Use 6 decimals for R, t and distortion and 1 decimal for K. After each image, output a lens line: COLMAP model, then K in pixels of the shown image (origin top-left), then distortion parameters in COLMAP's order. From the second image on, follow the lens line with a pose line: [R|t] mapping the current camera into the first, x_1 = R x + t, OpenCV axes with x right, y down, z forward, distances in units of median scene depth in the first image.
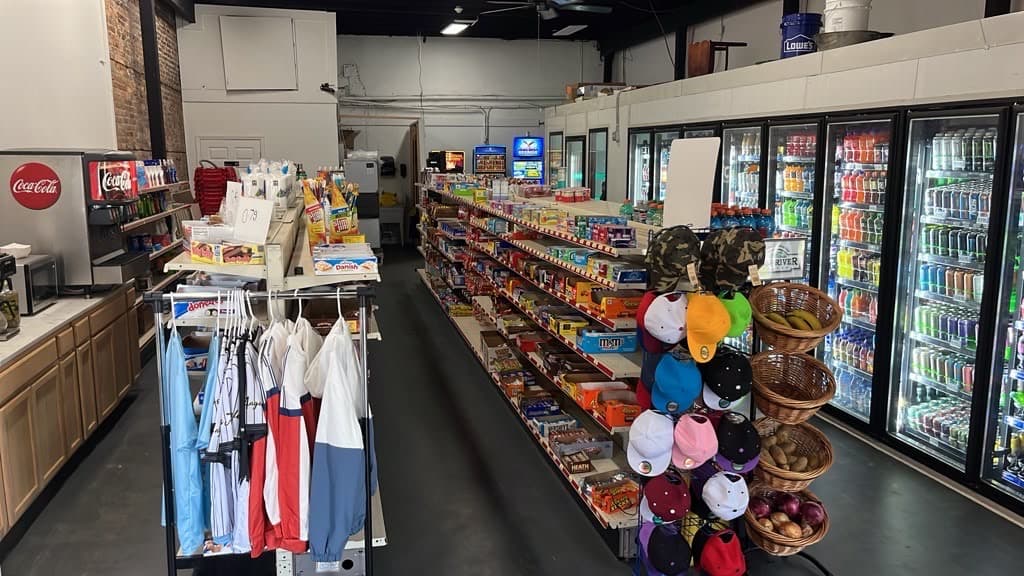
lens RADIAL K [[819.1, 0, 509.3], [0, 819.1, 291.2], [0, 0, 1]] dist [0.046581, -0.068899]
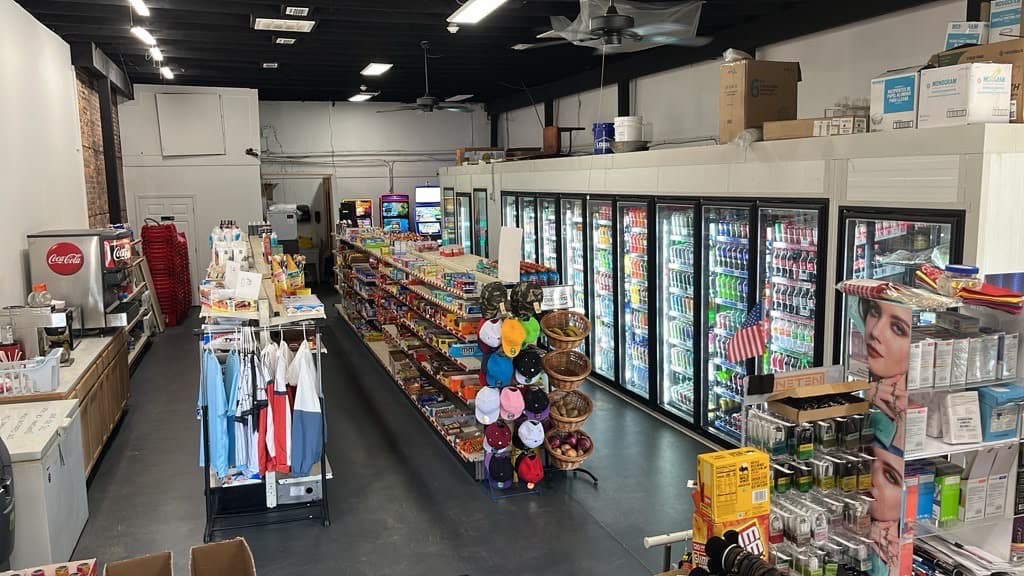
lens RADIAL K [[819.1, 0, 511.8], [0, 819.1, 289.2], [0, 0, 1]] dist [0.046581, -0.068899]
pose [[0.993344, -0.031734, 0.110731, 0.027387], [0.035652, 0.998800, -0.033586, -0.000881], [-0.109532, 0.037310, 0.993283, -0.517986]]
